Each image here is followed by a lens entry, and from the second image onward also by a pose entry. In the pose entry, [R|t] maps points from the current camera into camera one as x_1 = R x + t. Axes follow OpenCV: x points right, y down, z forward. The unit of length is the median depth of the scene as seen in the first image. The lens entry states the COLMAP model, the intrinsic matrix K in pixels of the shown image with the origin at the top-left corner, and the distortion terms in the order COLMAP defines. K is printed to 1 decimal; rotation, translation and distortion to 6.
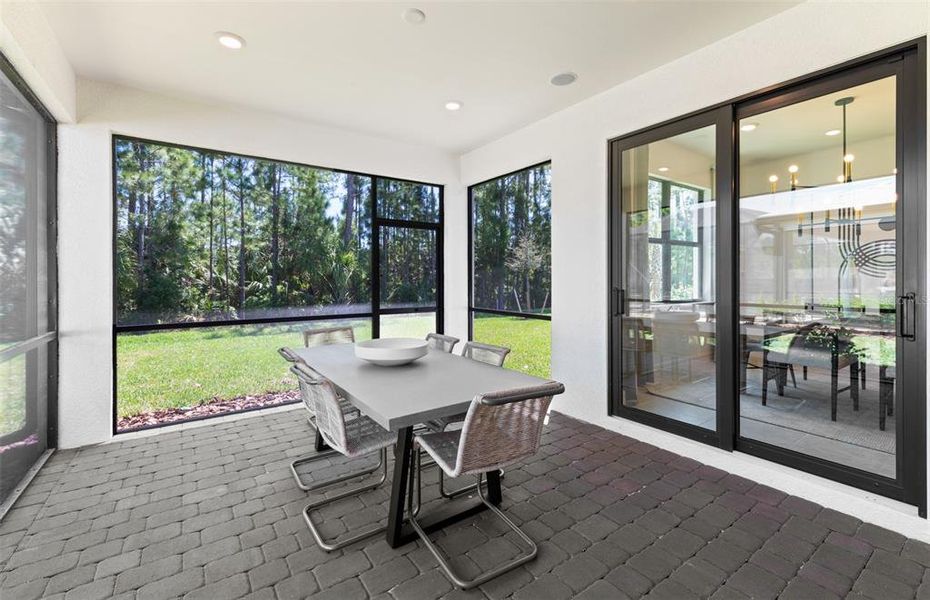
lens RADIAL K [[379.7, 0, 460.0], [0, 379.7, 286.7], [0, 0, 1]] dist [0.000889, -0.000047]
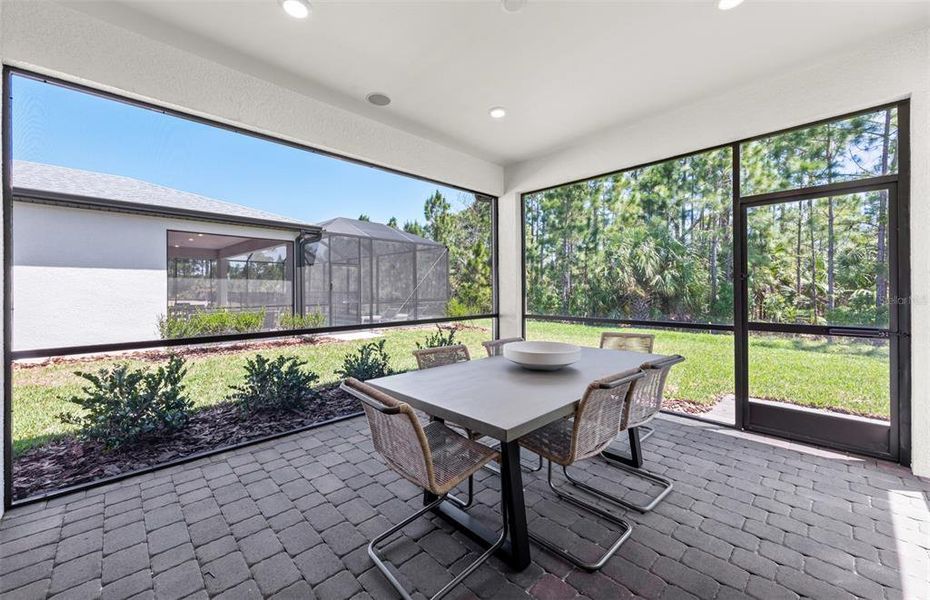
lens RADIAL K [[353.3, 0, 464.4], [0, 353.3, 295.0], [0, 0, 1]] dist [-0.000112, -0.000049]
pose [[0.138306, 0.010107, -0.990338, 0.350948], [-0.007174, 0.999932, 0.009203, 0.003751], [0.990364, 0.005831, 0.138369, 0.326184]]
